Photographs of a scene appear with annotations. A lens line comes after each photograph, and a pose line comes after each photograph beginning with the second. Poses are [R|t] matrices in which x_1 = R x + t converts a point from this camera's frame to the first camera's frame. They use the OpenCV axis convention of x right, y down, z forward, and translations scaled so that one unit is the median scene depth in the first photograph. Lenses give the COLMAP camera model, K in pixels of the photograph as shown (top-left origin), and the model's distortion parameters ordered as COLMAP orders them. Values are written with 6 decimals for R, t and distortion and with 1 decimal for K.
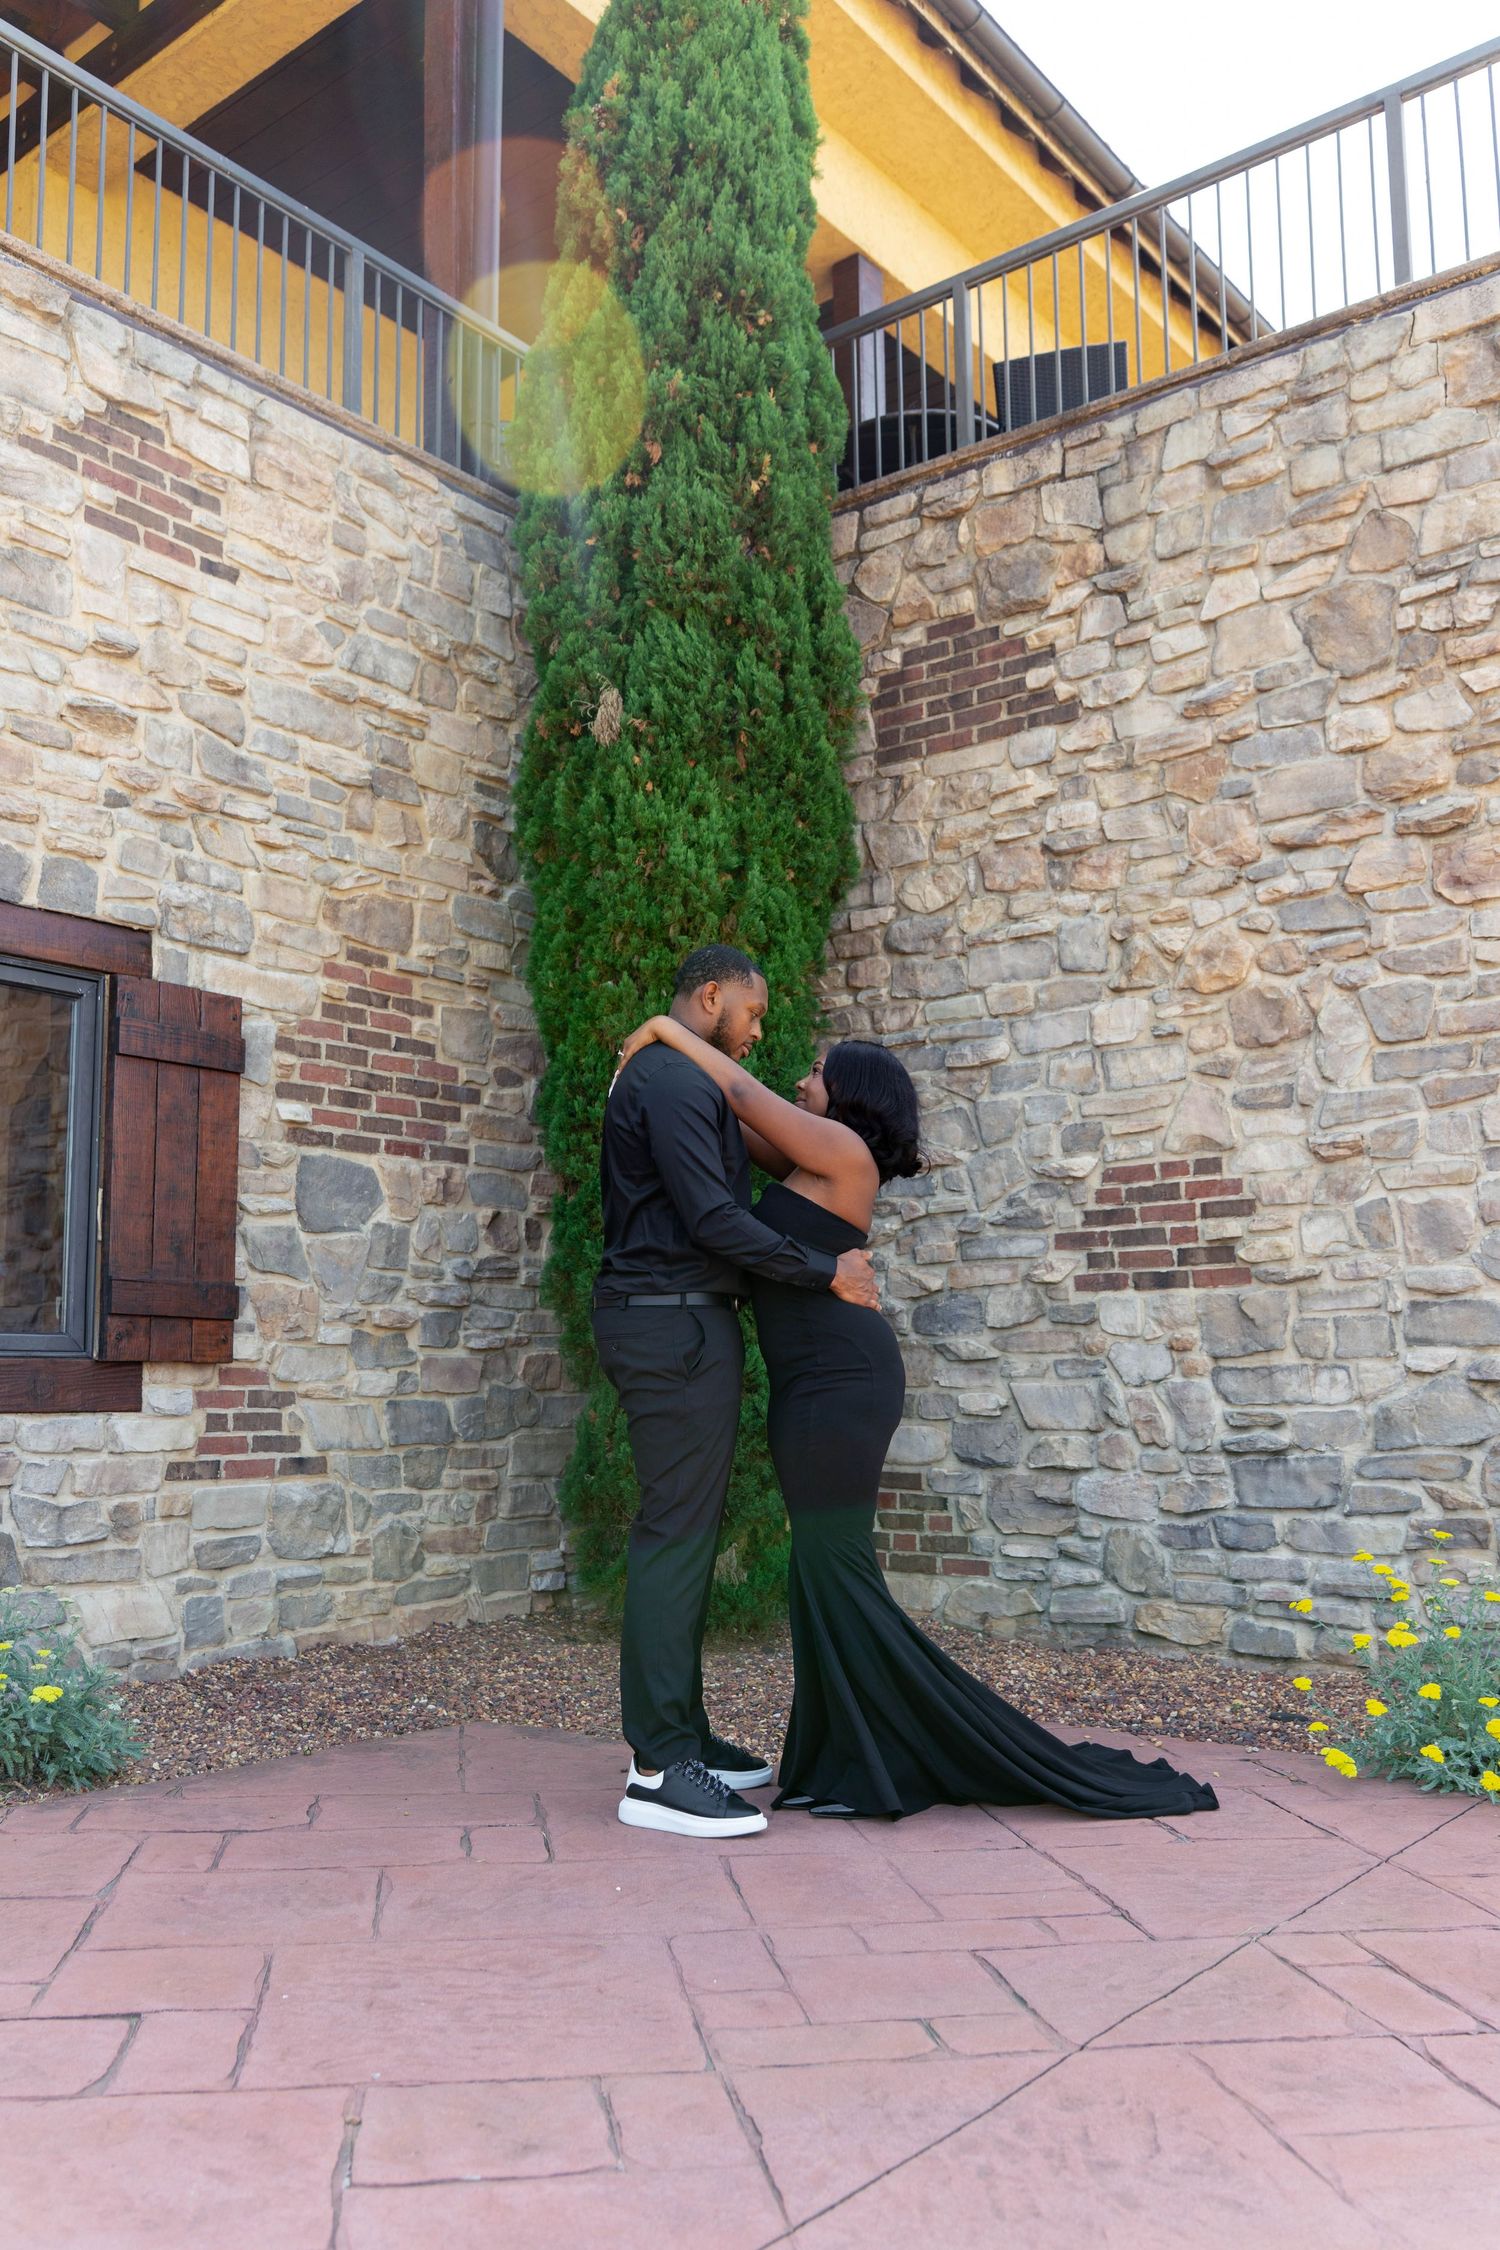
lens RADIAL K [[1857.4, 0, 720.6], [0, 1857.4, 1176.8], [0, 0, 1]] dist [0.000943, 0.003338]
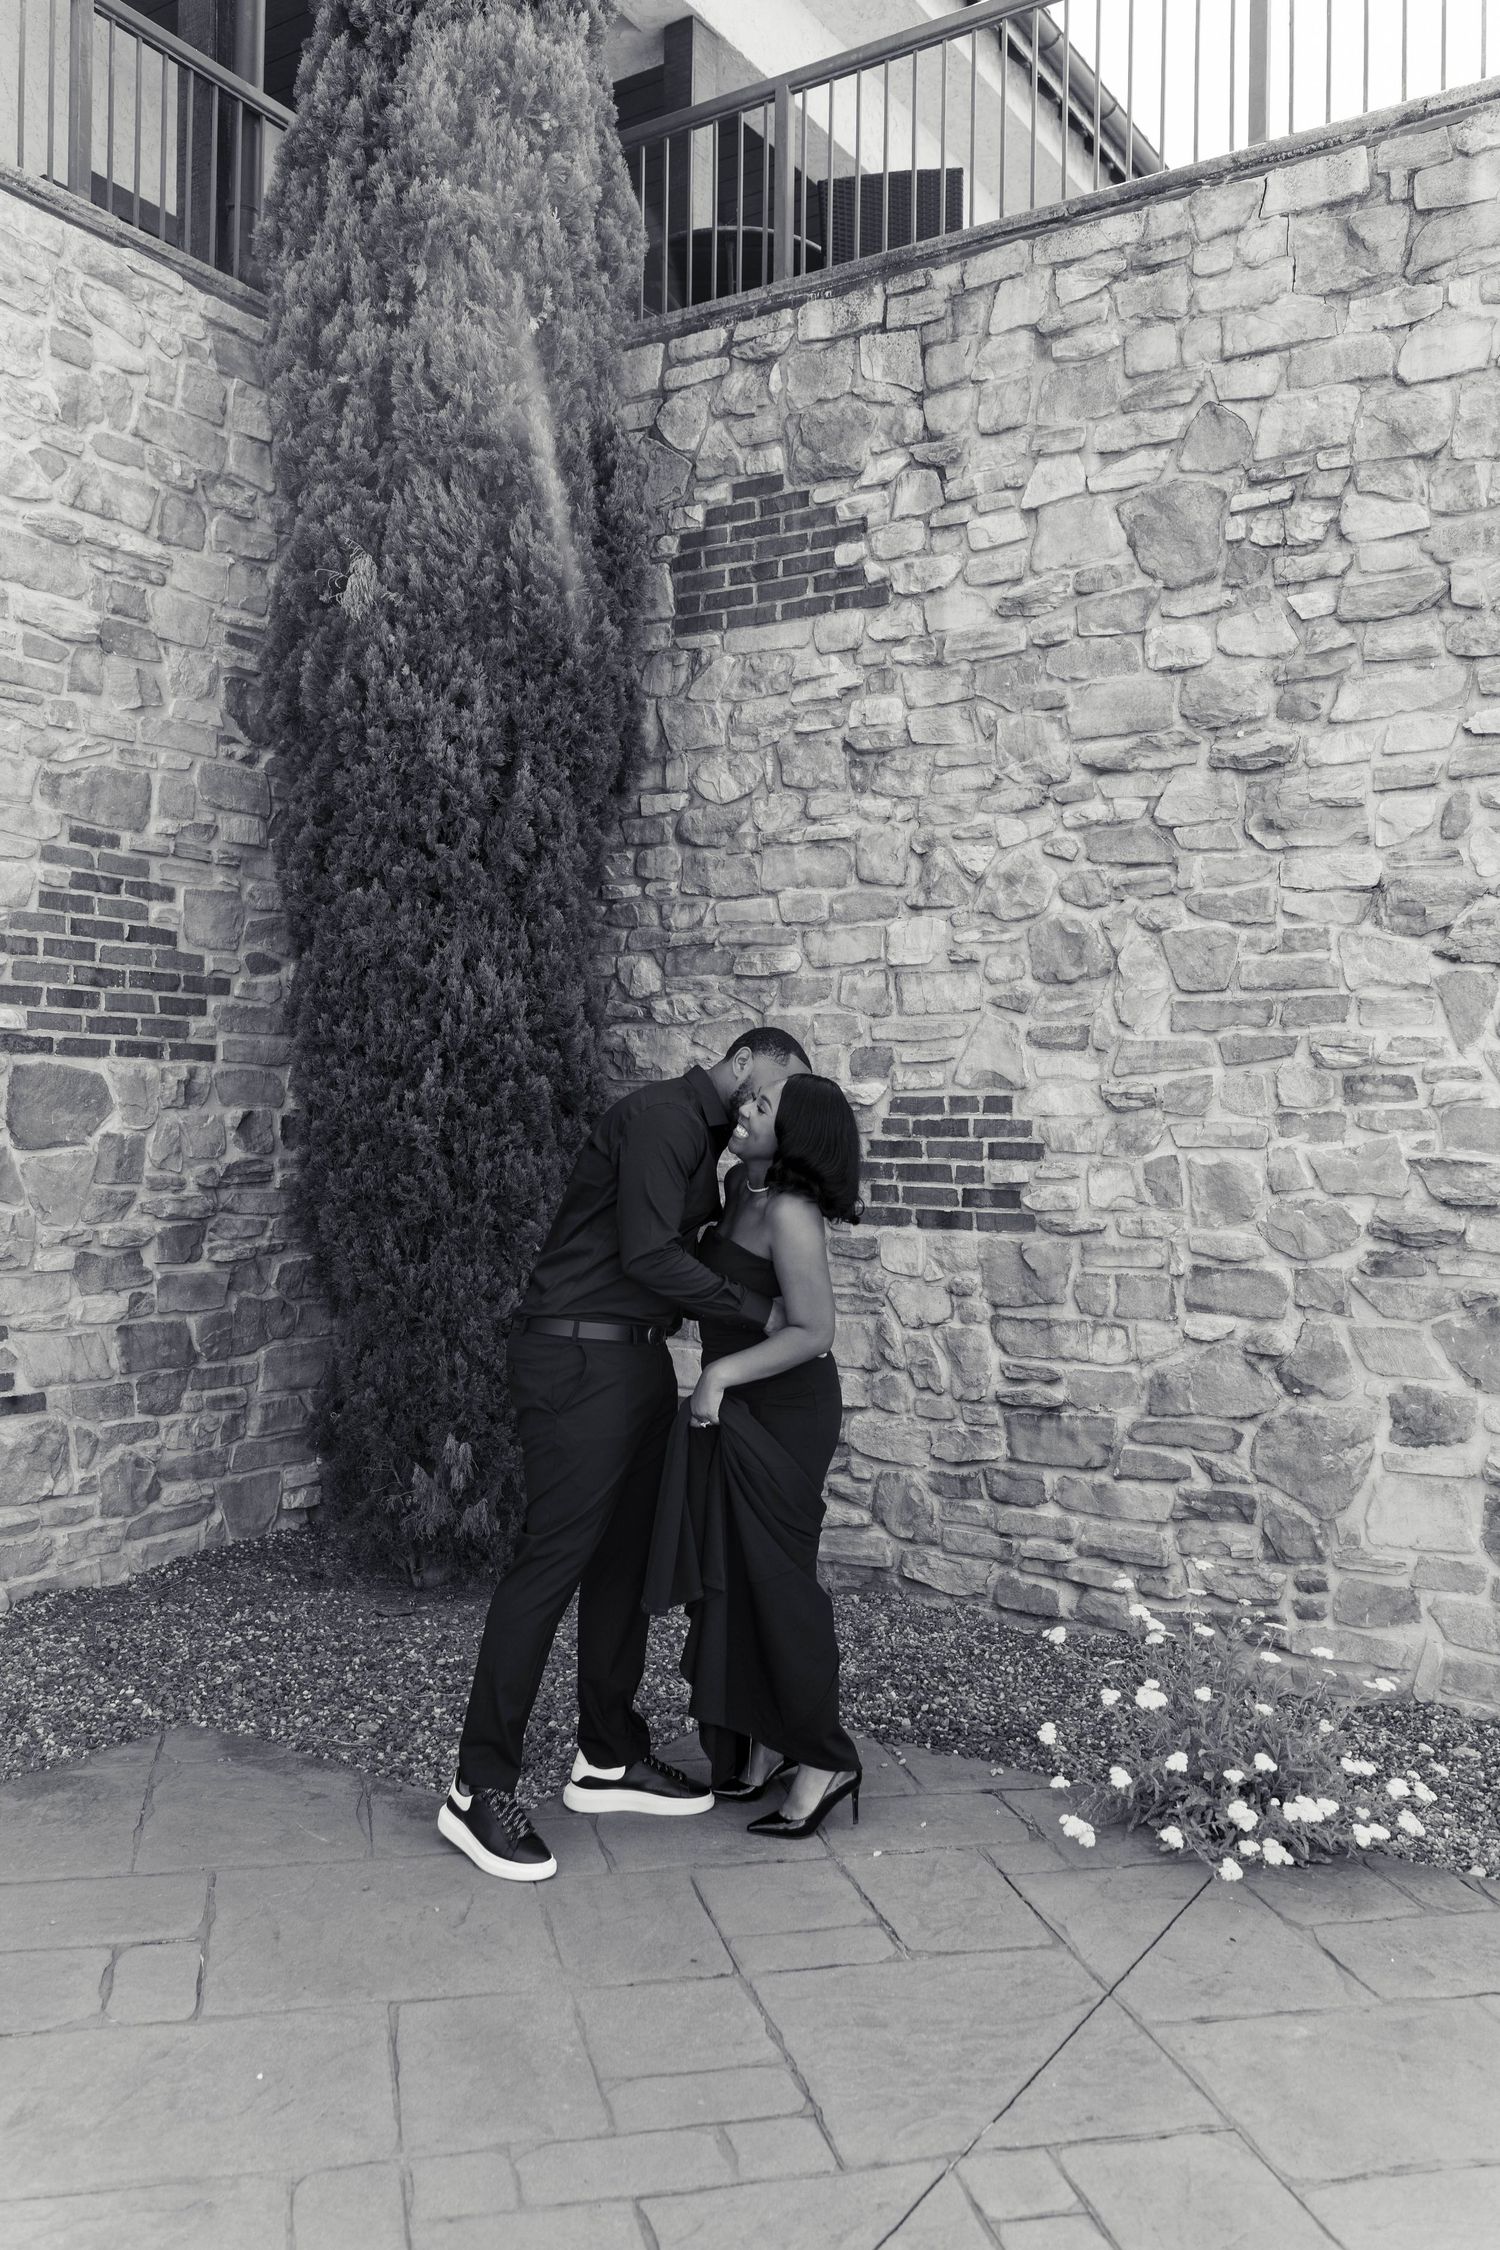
lens RADIAL K [[1778.3, 0, 757.7], [0, 1778.3, 1101.2], [0, 0, 1]] dist [0.002435, -0.001345]
pose [[0.994967, 0.022993, 0.097525, 0.049828], [-0.034089, 0.992933, 0.113678, -0.104257], [-0.094222, -0.116431, 0.988719, 0.108565]]
